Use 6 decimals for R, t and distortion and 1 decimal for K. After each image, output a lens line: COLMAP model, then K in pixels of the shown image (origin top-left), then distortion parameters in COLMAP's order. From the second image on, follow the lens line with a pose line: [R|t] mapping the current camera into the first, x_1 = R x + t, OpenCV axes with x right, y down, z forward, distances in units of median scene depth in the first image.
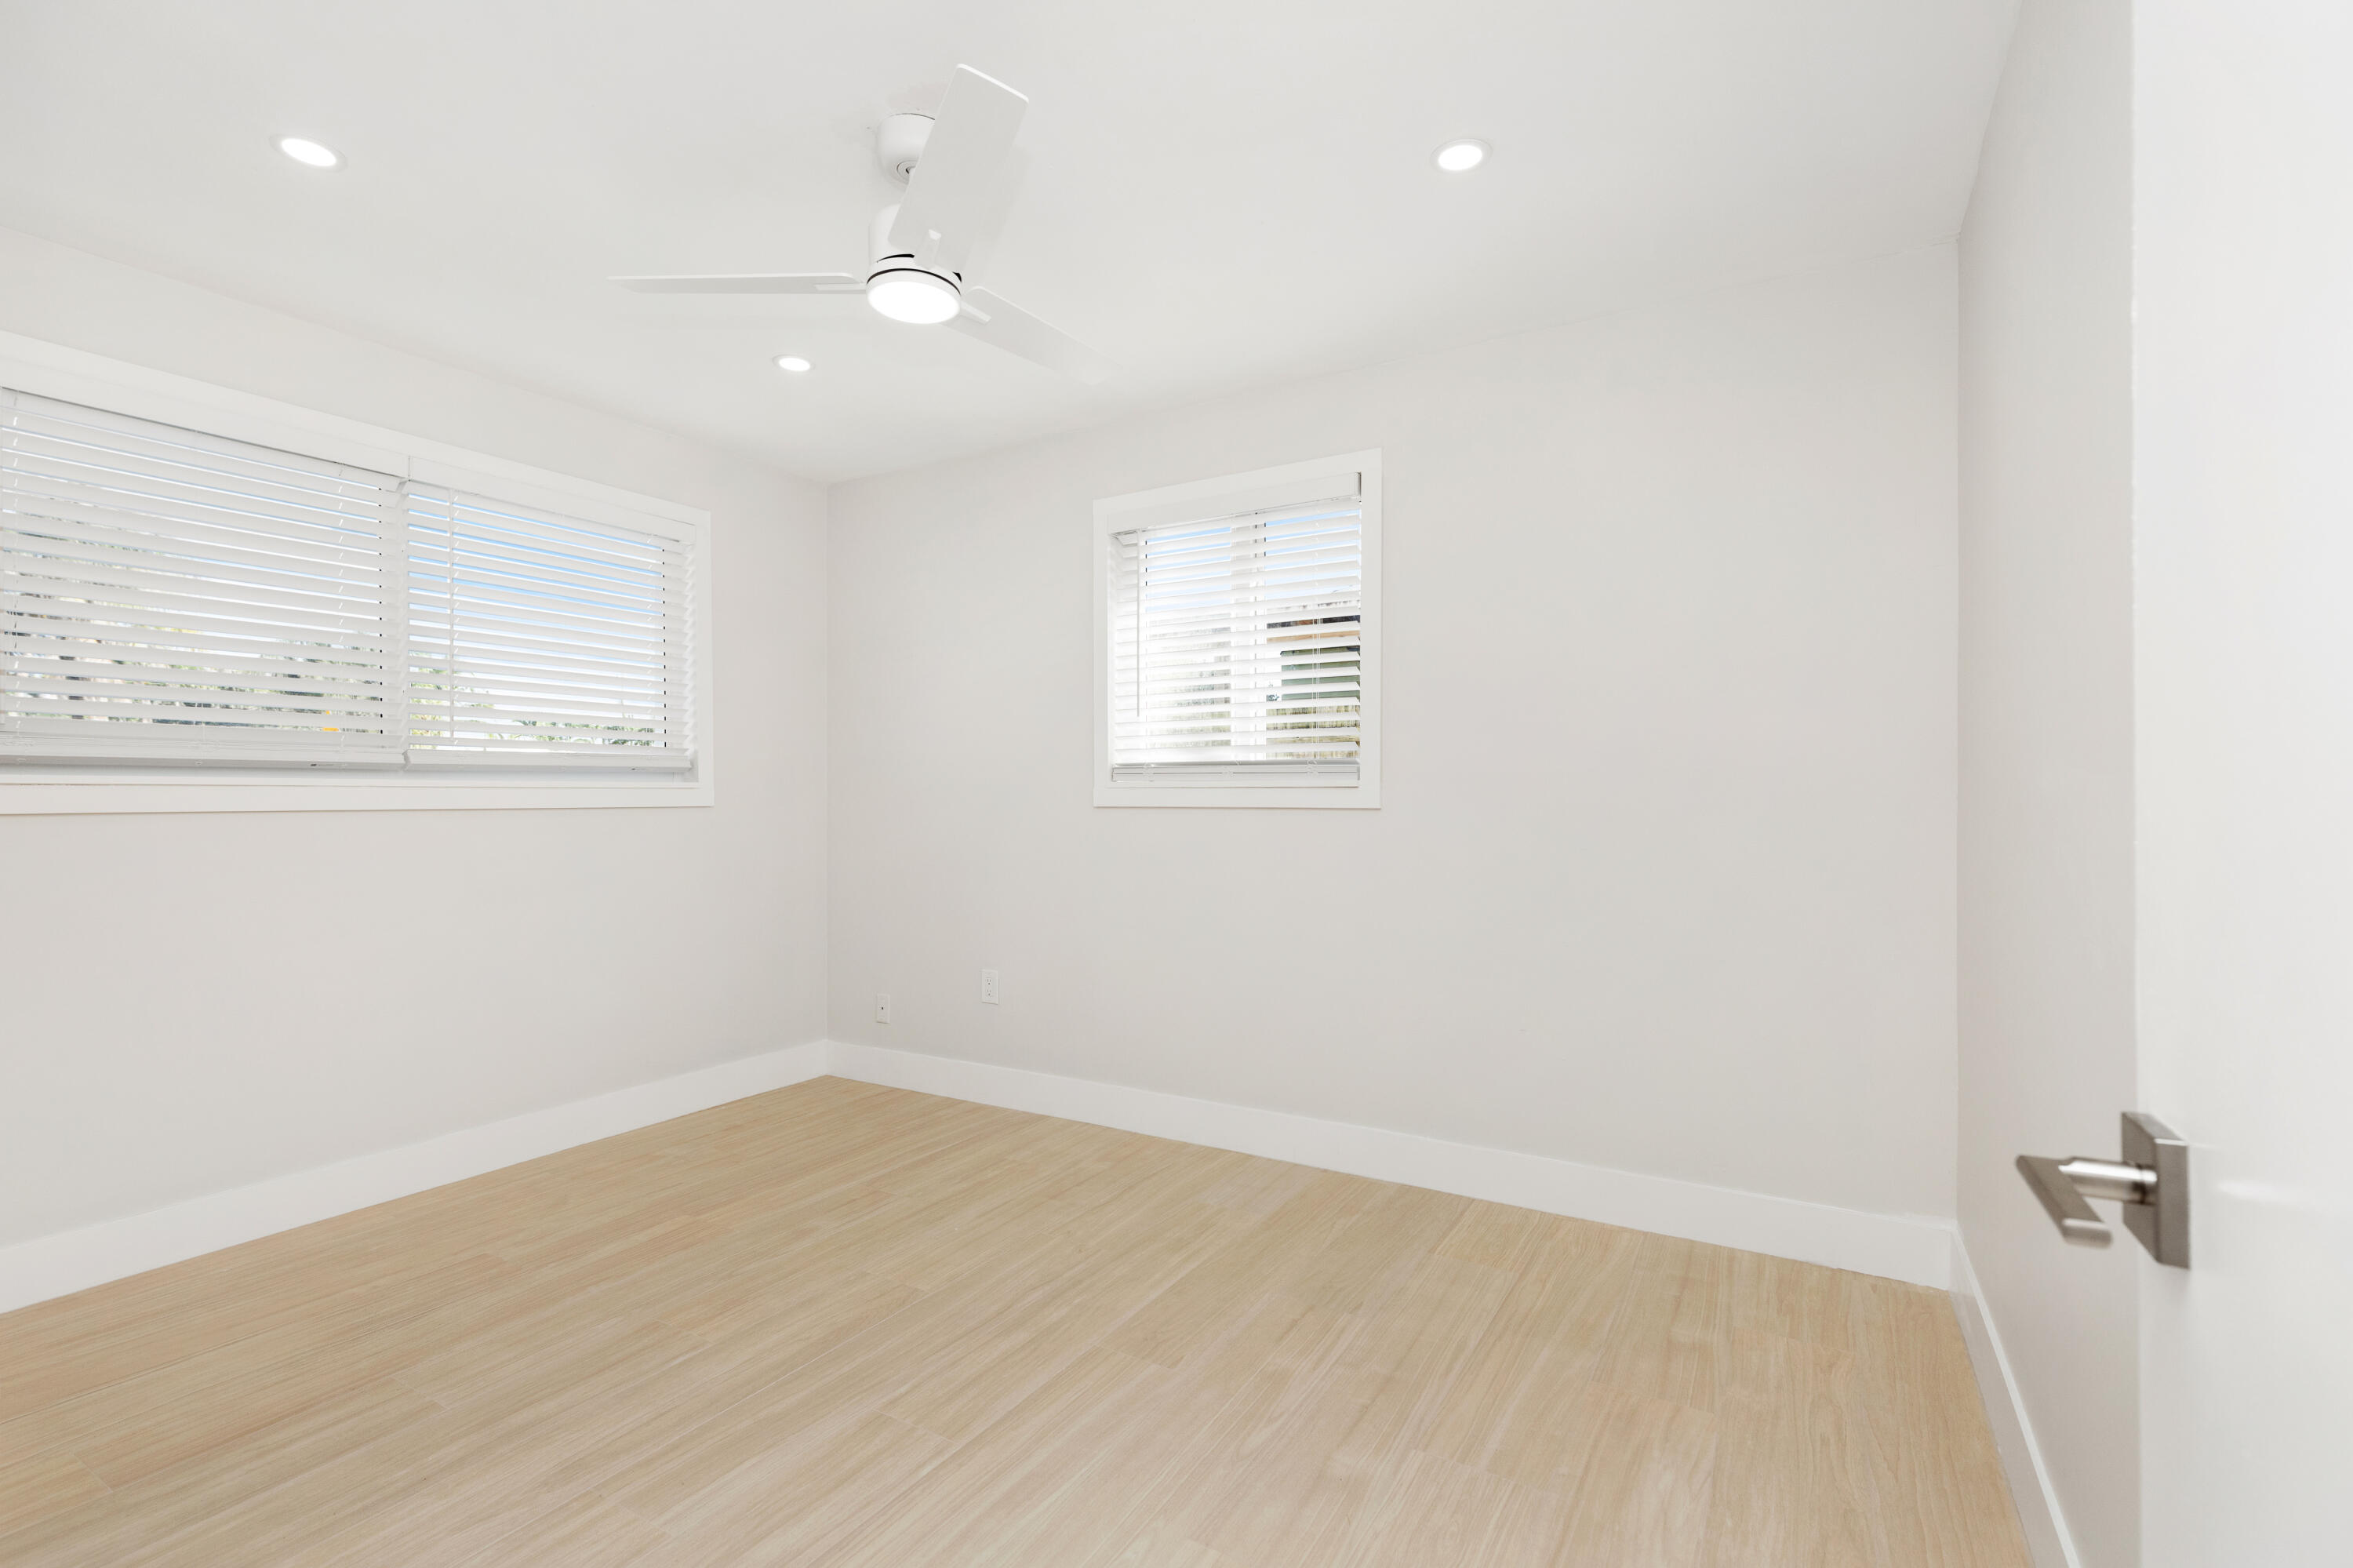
lens RADIAL K [[1080.4, 0, 1162.4], [0, 1080.4, 794.9], [0, 0, 1]] dist [0.007816, -0.000465]
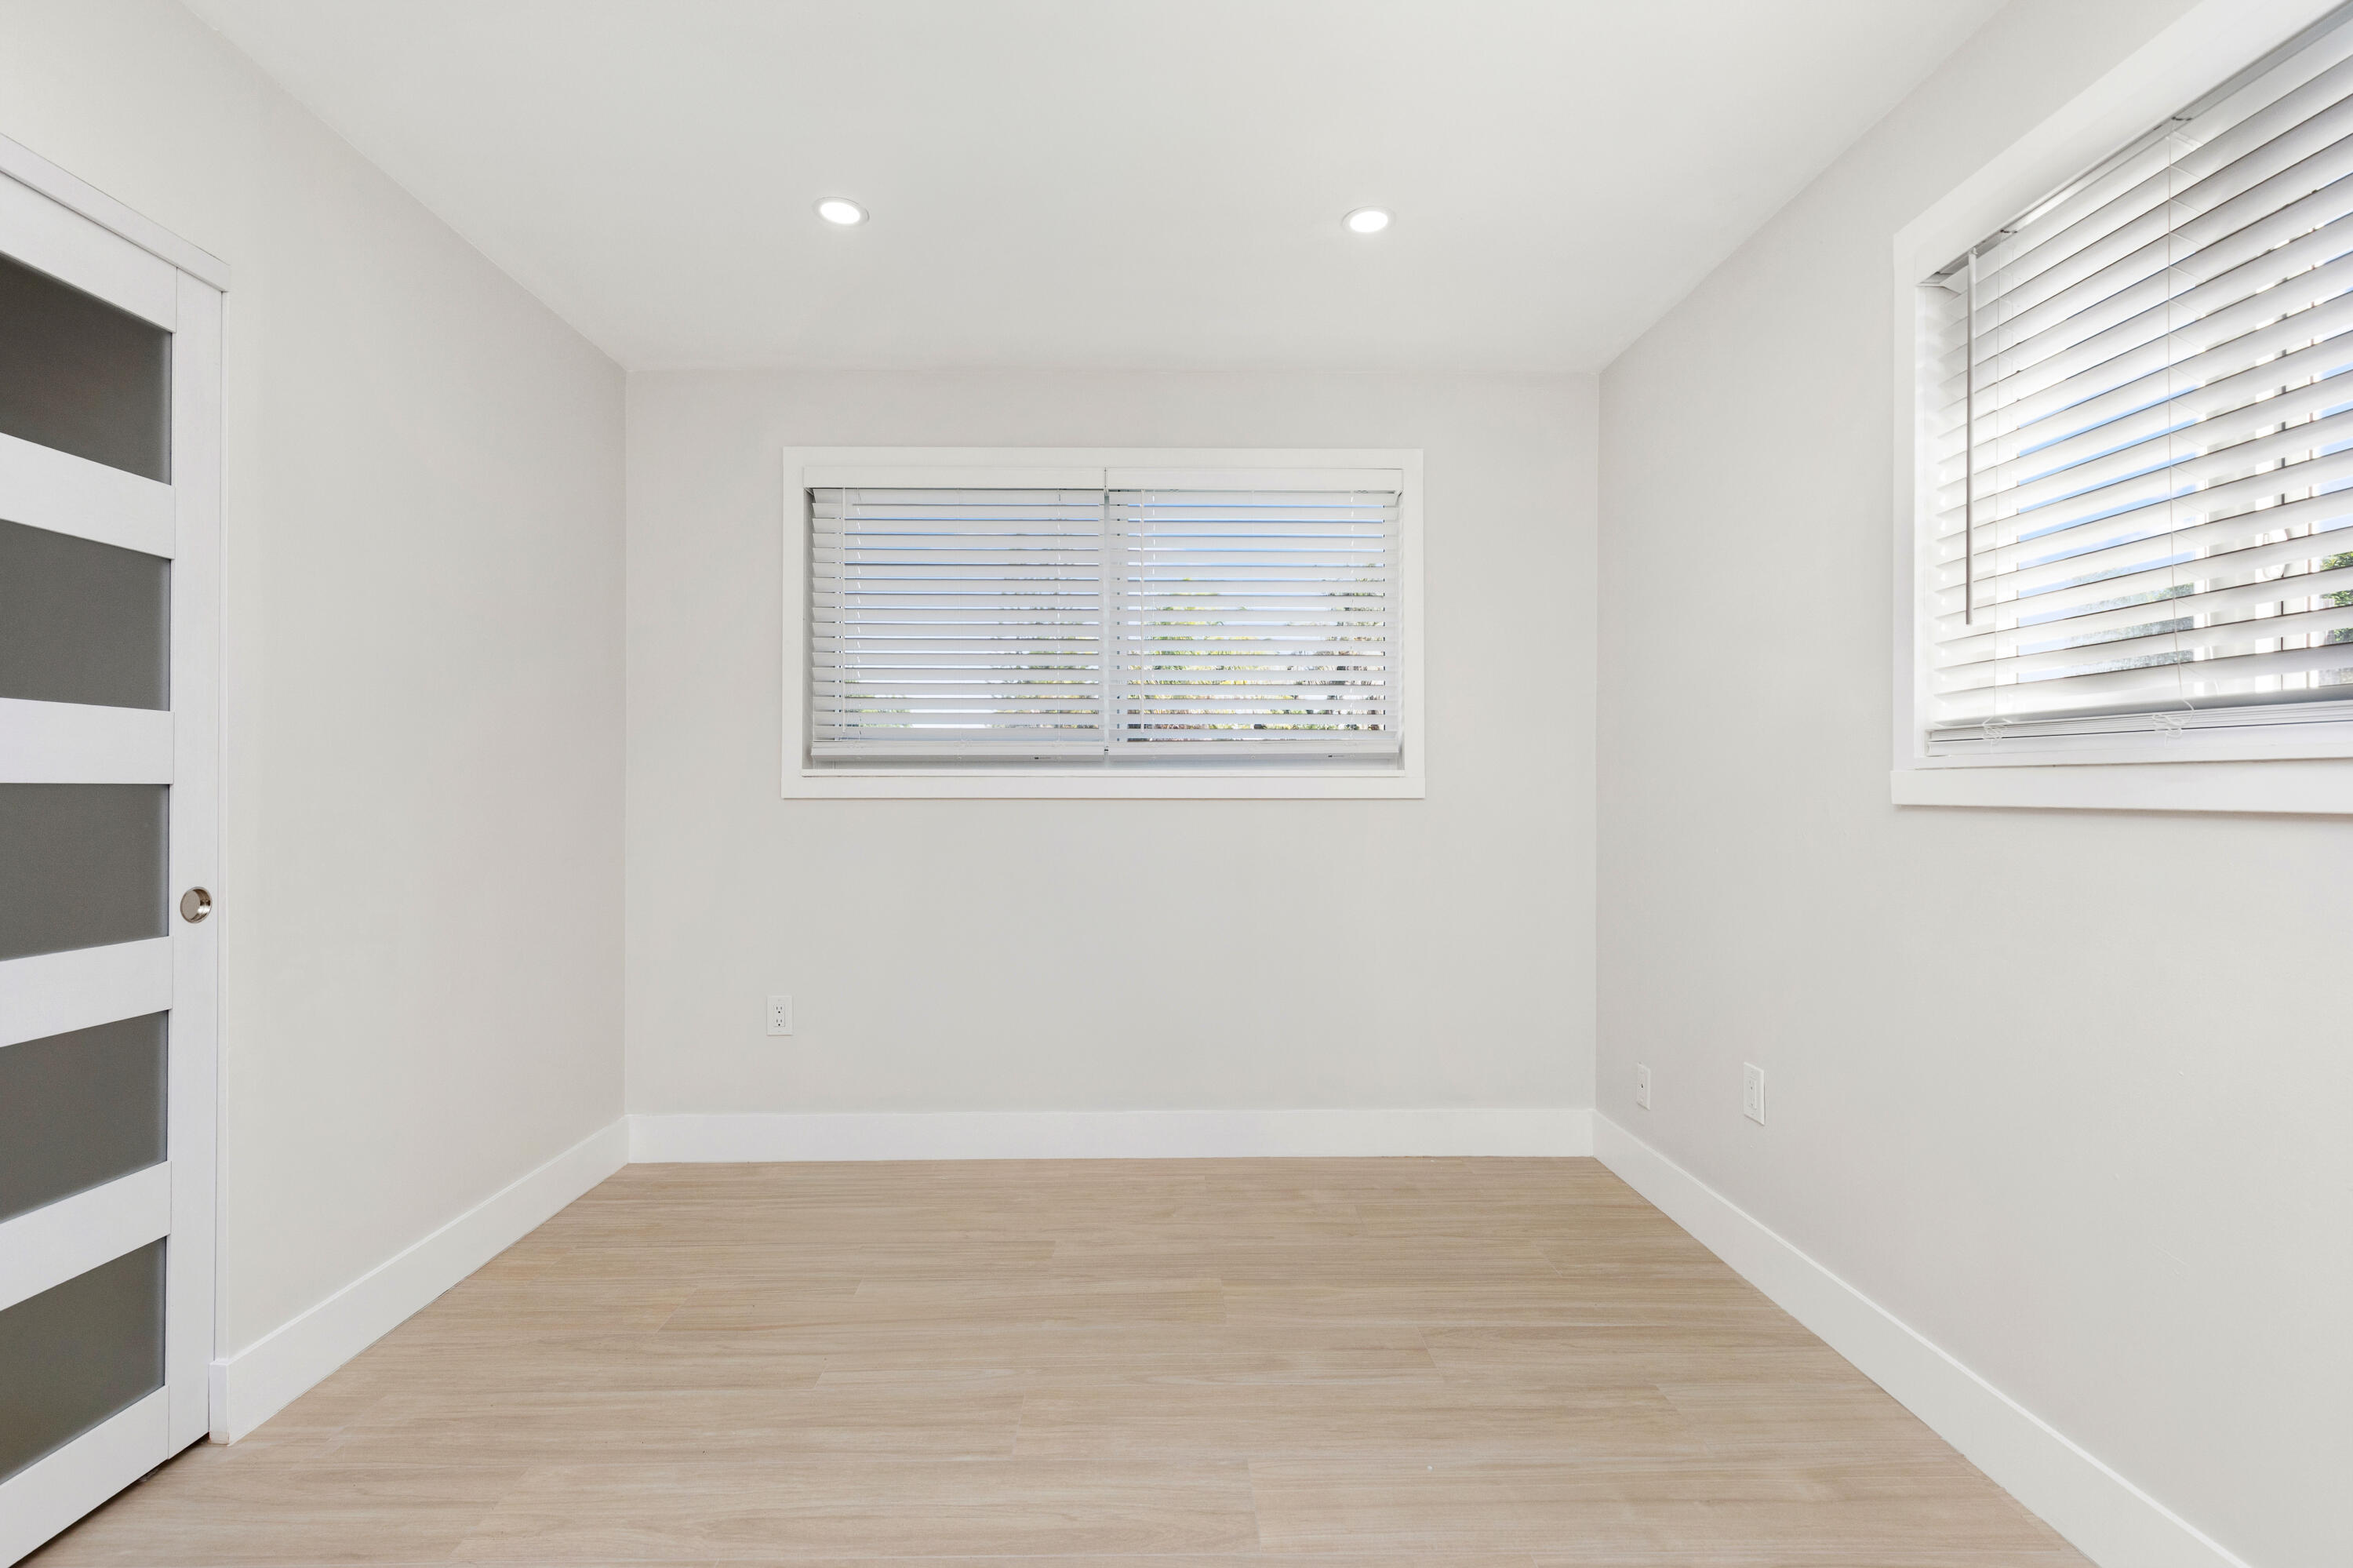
lens RADIAL K [[1080.4, 0, 1162.4], [0, 1080.4, 794.9], [0, 0, 1]] dist [0.007816, -0.000465]
pose [[0.525359, 0.005010, -0.850866, 0.242211], [-0.000089, 0.999983, 0.005834, 0.003556], [0.850881, -0.002989, 0.525350, 0.489534]]
